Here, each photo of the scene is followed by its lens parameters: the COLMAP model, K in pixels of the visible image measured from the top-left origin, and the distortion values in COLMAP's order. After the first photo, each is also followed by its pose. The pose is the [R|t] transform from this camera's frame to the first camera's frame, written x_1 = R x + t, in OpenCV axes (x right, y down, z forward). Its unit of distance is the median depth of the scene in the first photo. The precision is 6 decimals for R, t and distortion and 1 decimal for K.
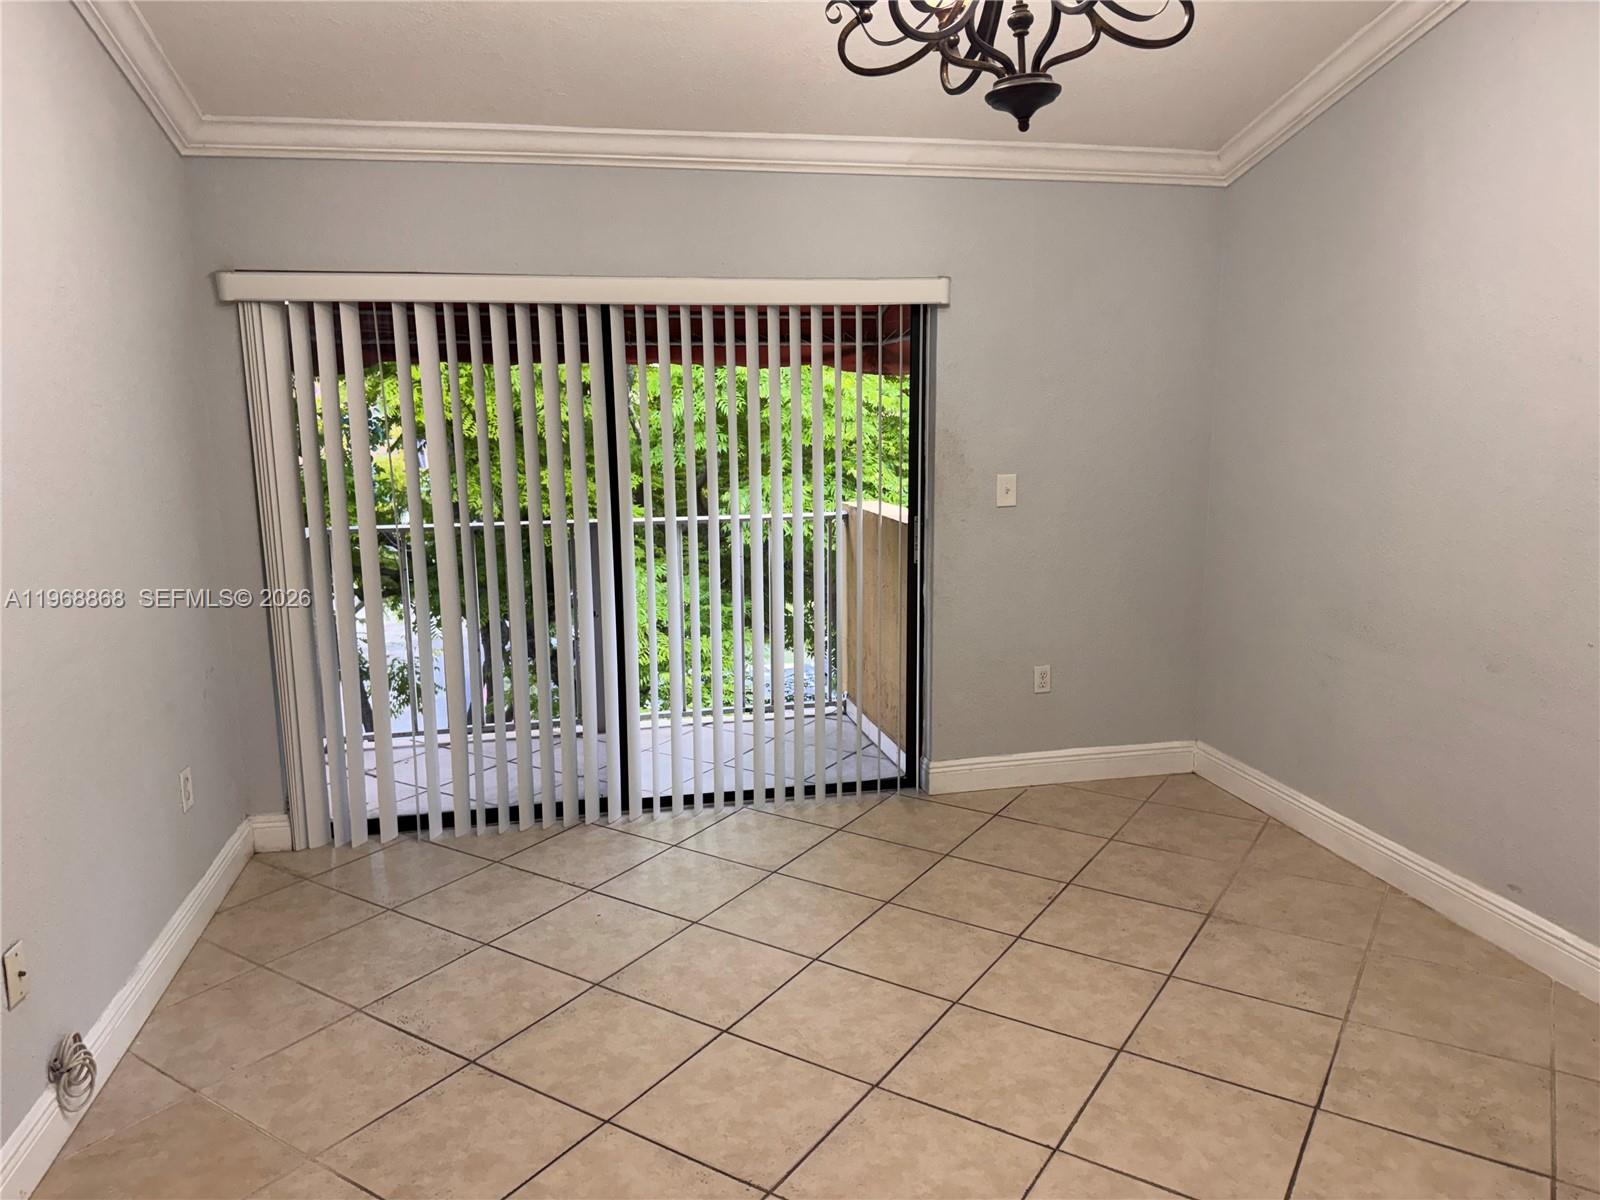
lens RADIAL K [[1104.4, 0, 791.4], [0, 1104.4, 582.6], [0, 0, 1]] dist [0.012221, -0.030205]
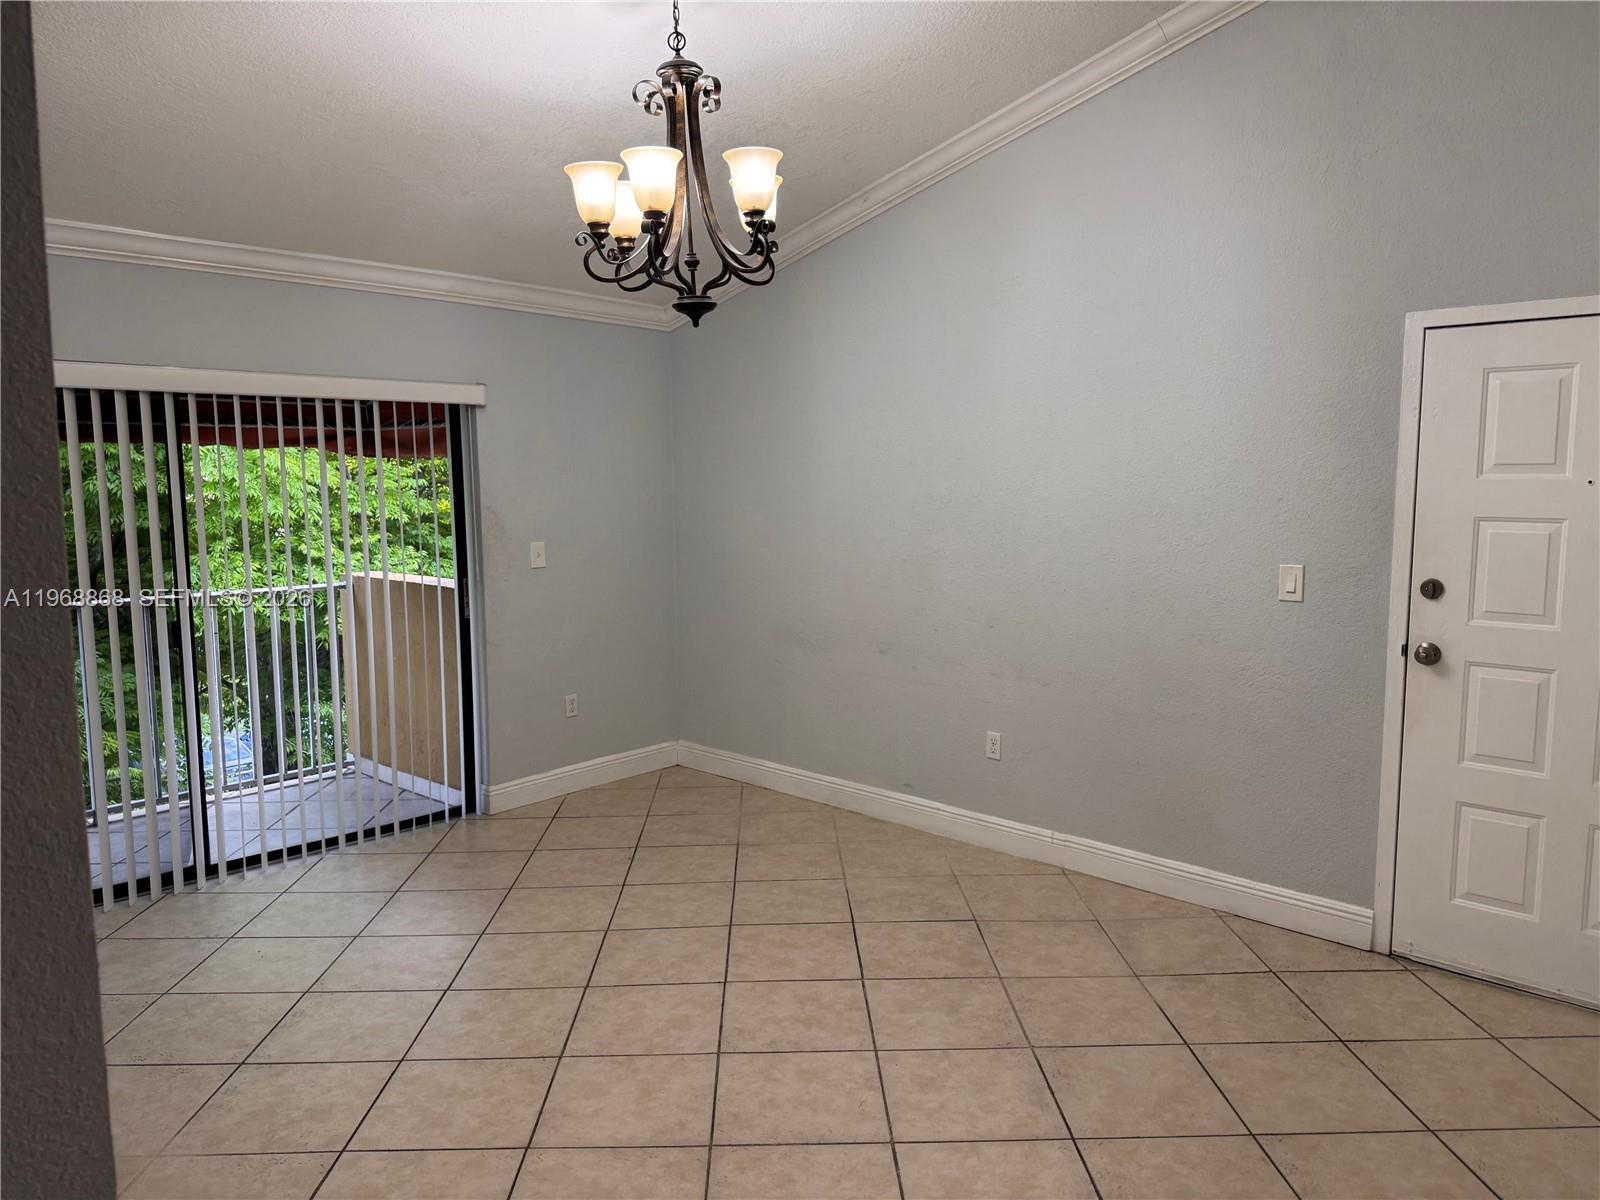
lens RADIAL K [[1104.4, 0, 803.7], [0, 1104.4, 602.9], [0, 0, 1]] dist [0.012221, -0.030205]
pose [[0.810944, -0.064083, 0.581603, -0.294384], [0.090474, 0.995763, -0.016434, 0.017782], [-0.578086, 0.065947, 0.813307, -0.182745]]
